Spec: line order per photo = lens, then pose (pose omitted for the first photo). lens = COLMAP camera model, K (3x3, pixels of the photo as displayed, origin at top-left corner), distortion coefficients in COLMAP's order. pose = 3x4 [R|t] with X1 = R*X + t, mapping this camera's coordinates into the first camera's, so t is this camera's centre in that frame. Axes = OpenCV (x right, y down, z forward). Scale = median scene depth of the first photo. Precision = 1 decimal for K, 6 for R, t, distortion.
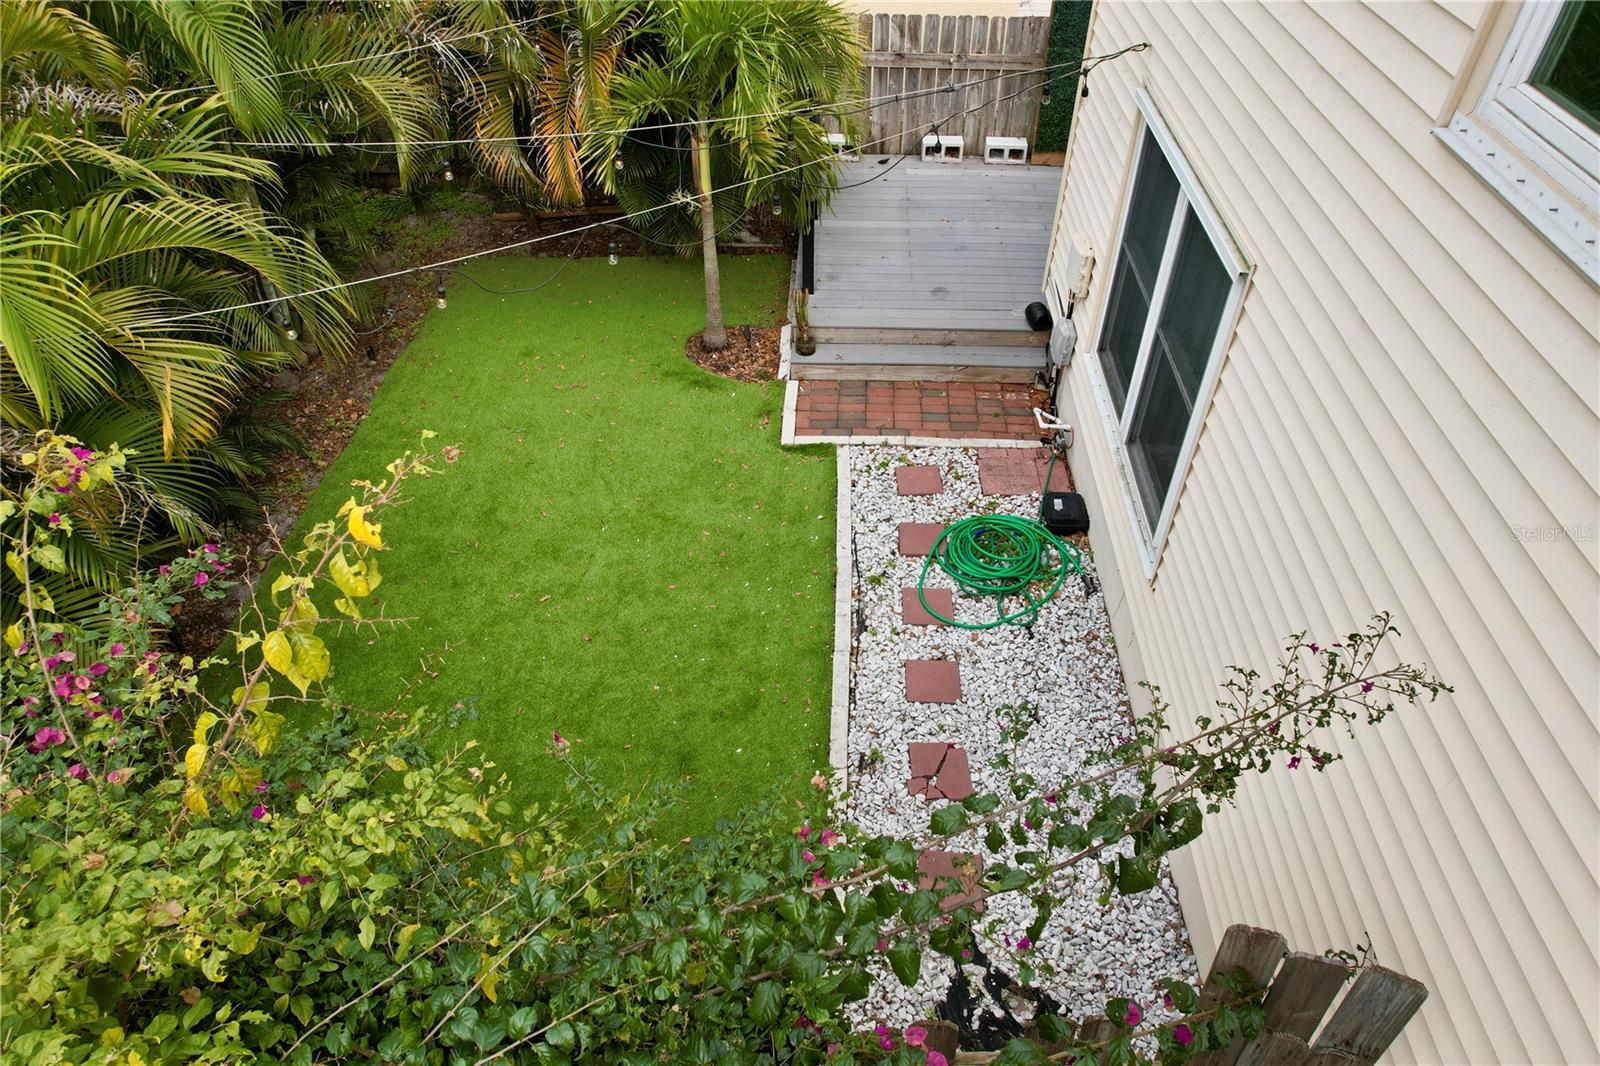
lens RADIAL K [[993.9, 0, 800.0], [0, 993.9, 533.0], [0, 0, 1]] dist [-0.083717, 0.076235]
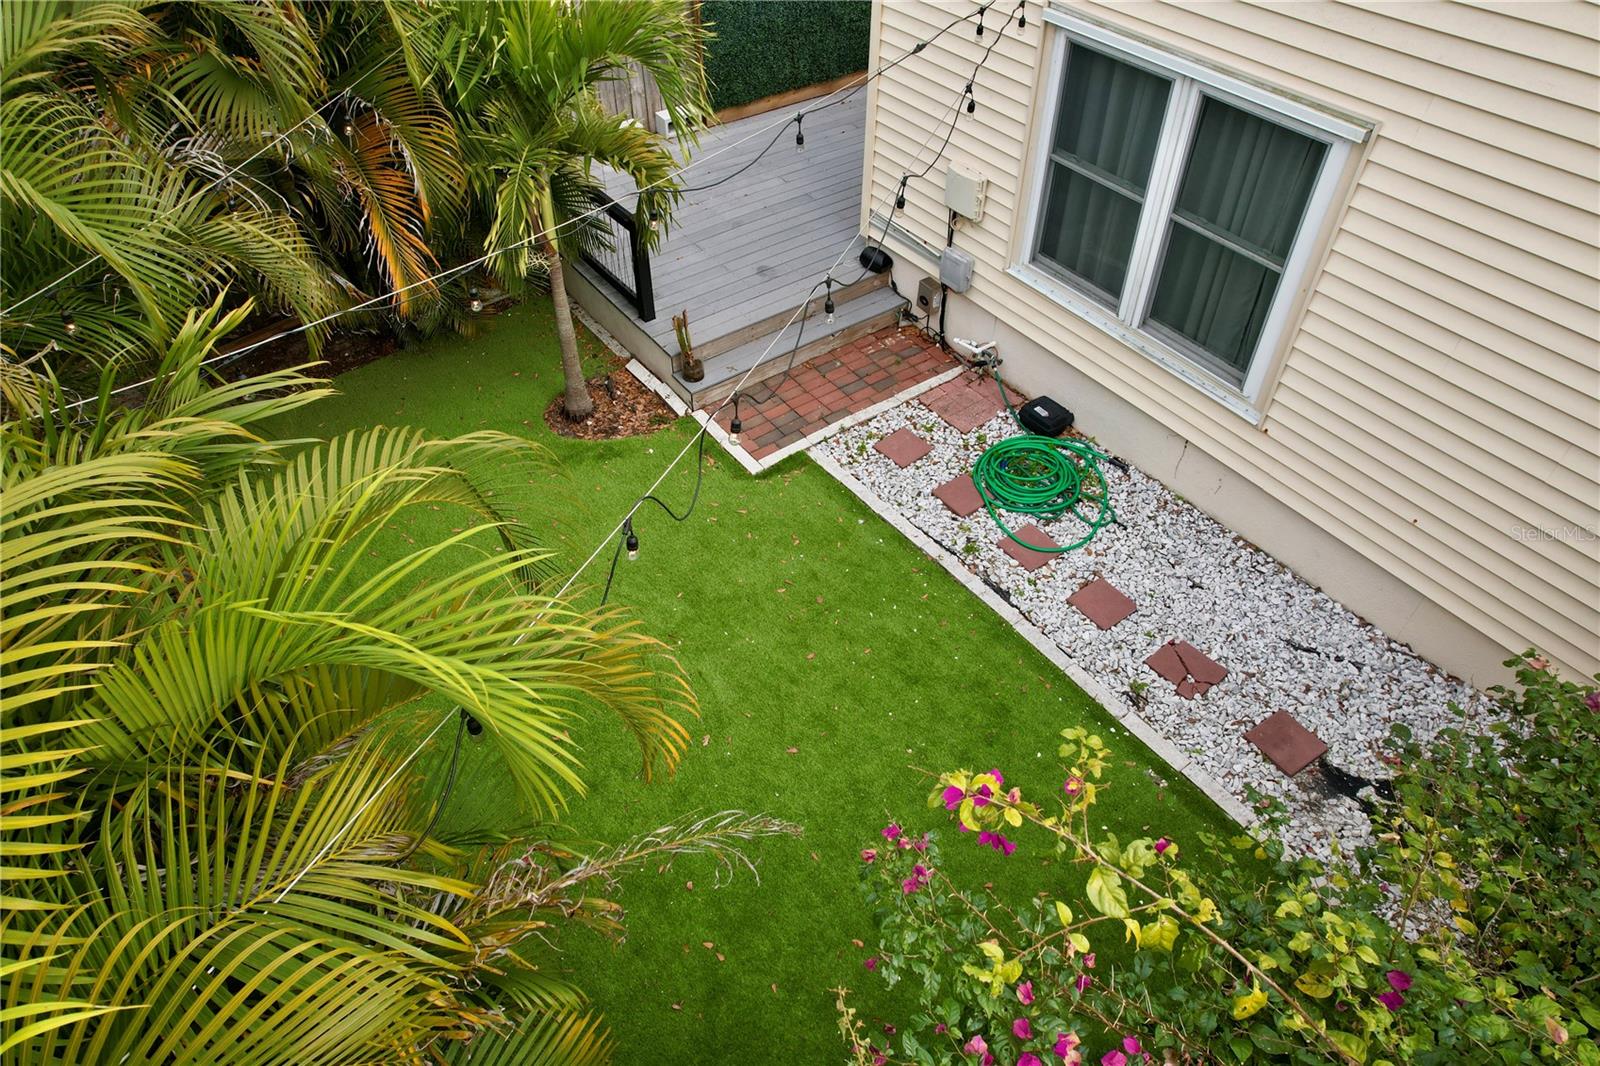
lens RADIAL K [[993.9, 0, 800.0], [0, 993.9, 533.0], [0, 0, 1]] dist [-0.083717, 0.076235]
pose [[0.785882, -0.437235, 0.437282, -0.468097], [0.424352, 0.895685, 0.132944, -0.165087], [-0.449795, 0.081084, 0.889444, 0.188918]]
